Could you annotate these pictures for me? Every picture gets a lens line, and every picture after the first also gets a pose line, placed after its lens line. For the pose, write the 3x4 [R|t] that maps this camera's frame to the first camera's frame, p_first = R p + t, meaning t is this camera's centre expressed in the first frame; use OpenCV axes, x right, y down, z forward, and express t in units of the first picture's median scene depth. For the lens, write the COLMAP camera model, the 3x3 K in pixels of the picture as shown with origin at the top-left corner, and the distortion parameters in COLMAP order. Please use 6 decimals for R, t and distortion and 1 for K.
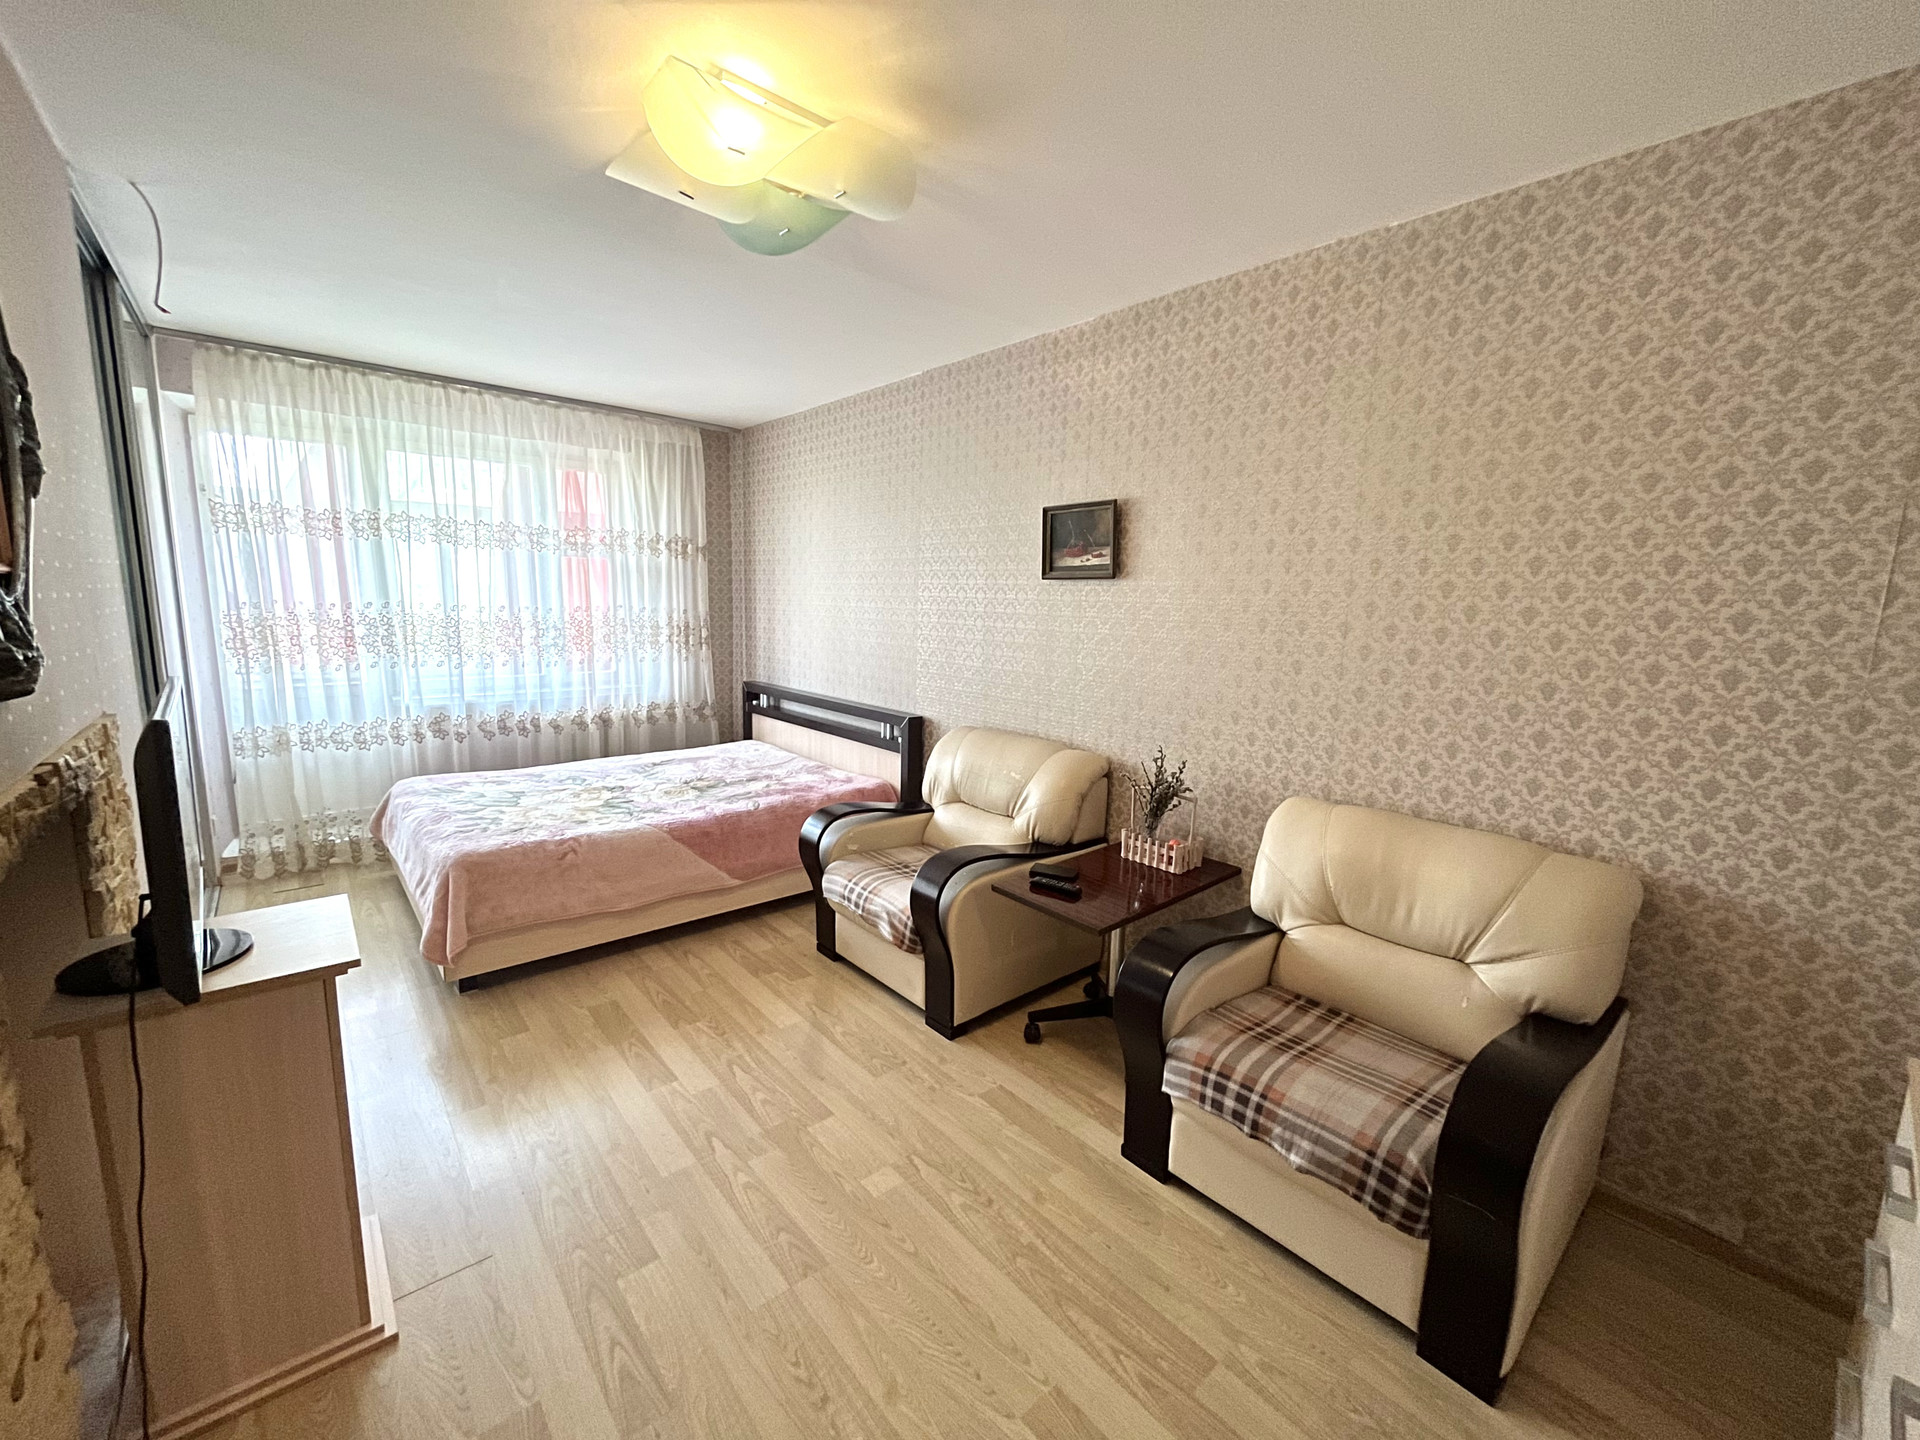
lens RADIAL K [[785.3, 0, 964.4], [0, 785.3, 716.5], [0, 0, 1]] dist [0.027418, -0.011817]
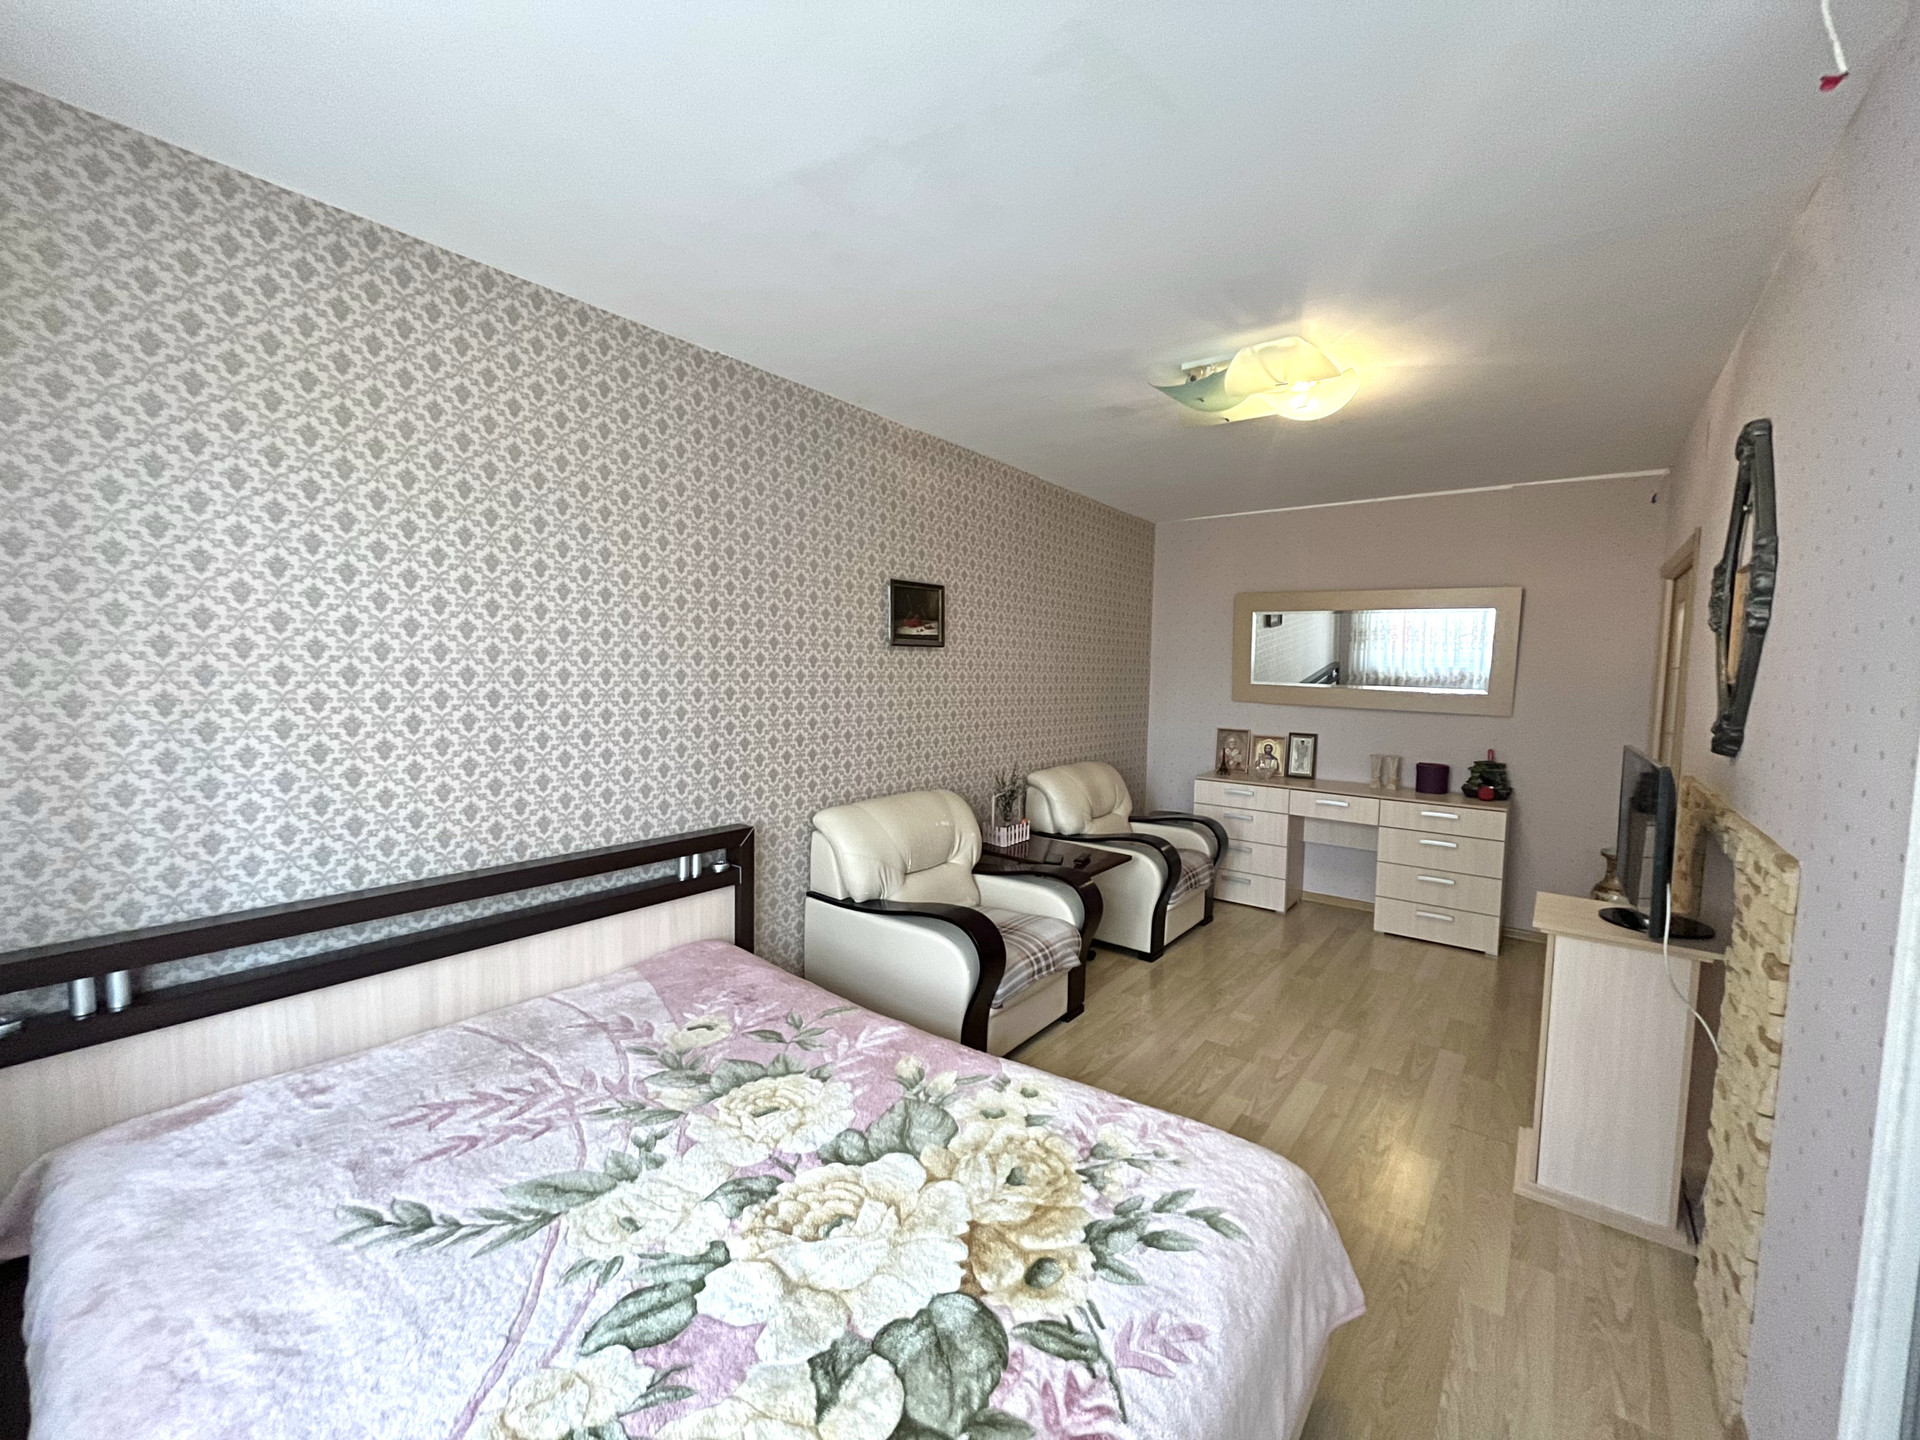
lens RADIAL K [[785.3, 0, 964.4], [0, 785.3, 716.5], [0, 0, 1]] dist [0.027418, -0.011817]
pose [[-0.200037, -0.099494, 0.974724, -0.678372], [0.117134, 0.985268, 0.124609, -0.140365], [-0.972762, 0.139100, -0.185435, 0.780092]]
